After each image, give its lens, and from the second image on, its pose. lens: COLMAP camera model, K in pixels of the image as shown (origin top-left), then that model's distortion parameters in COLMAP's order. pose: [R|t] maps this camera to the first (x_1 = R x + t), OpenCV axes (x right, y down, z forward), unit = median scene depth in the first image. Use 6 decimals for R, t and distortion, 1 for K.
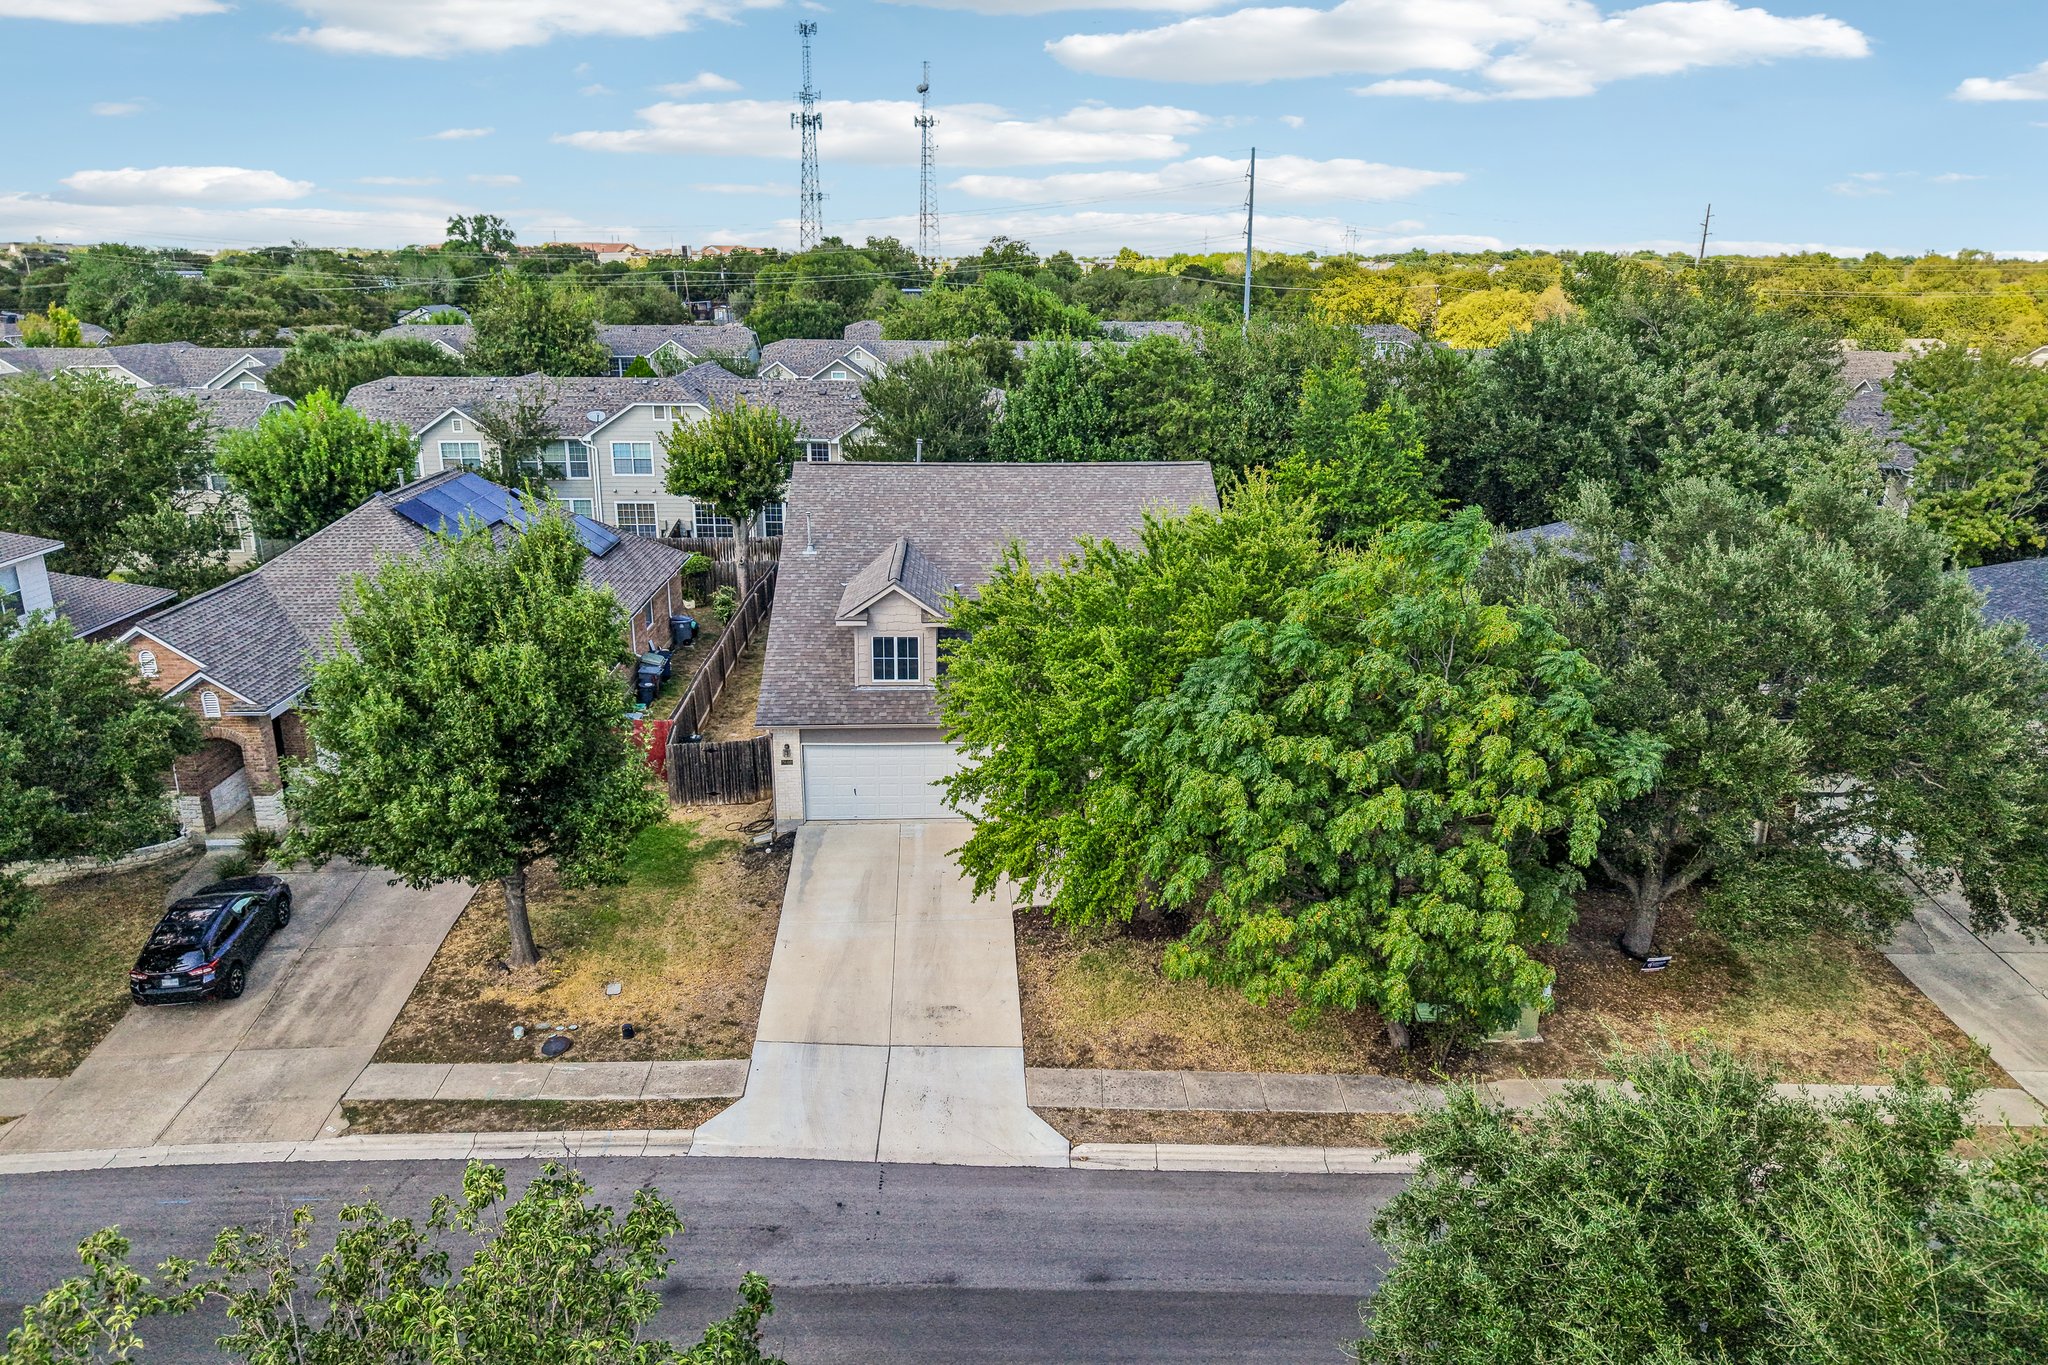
lens RADIAL K [[1358.1, 0, 1024.0], [0, 1358.1, 682.5], [0, 0, 1]] dist [0.032203, -0.038852]
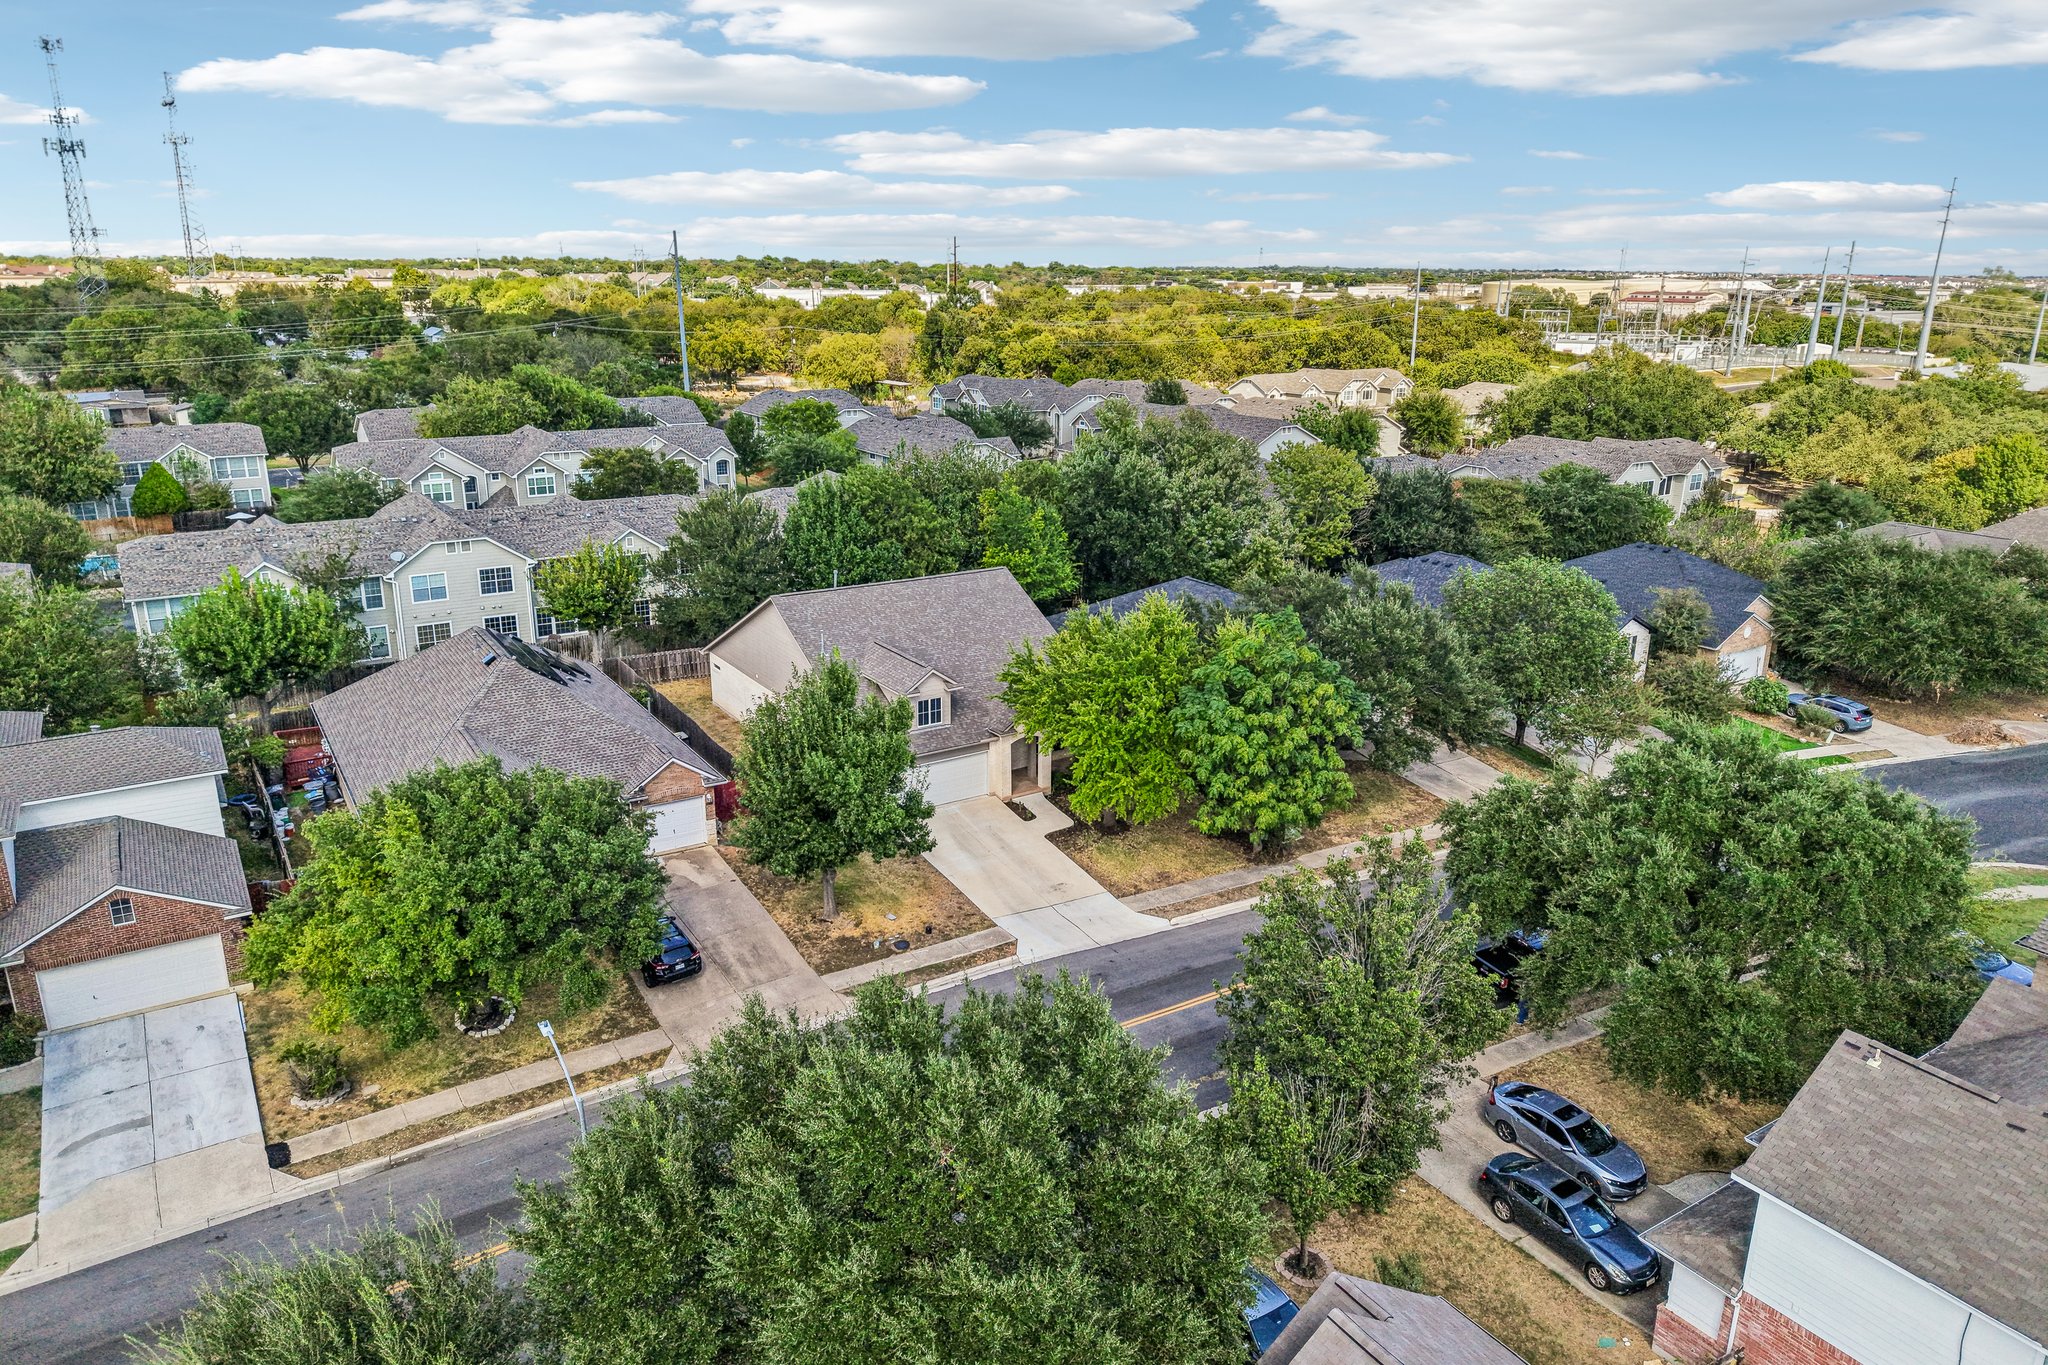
lens RADIAL K [[1358.1, 0, 1024.0], [0, 1358.1, 682.5], [0, 0, 1]] dist [0.032203, -0.038852]
pose [[0.865590, -0.146645, 0.478800, -0.970495], [0.145159, 0.988585, 0.040358, -0.127624], [-0.479253, 0.034568, 0.876996, -0.667539]]
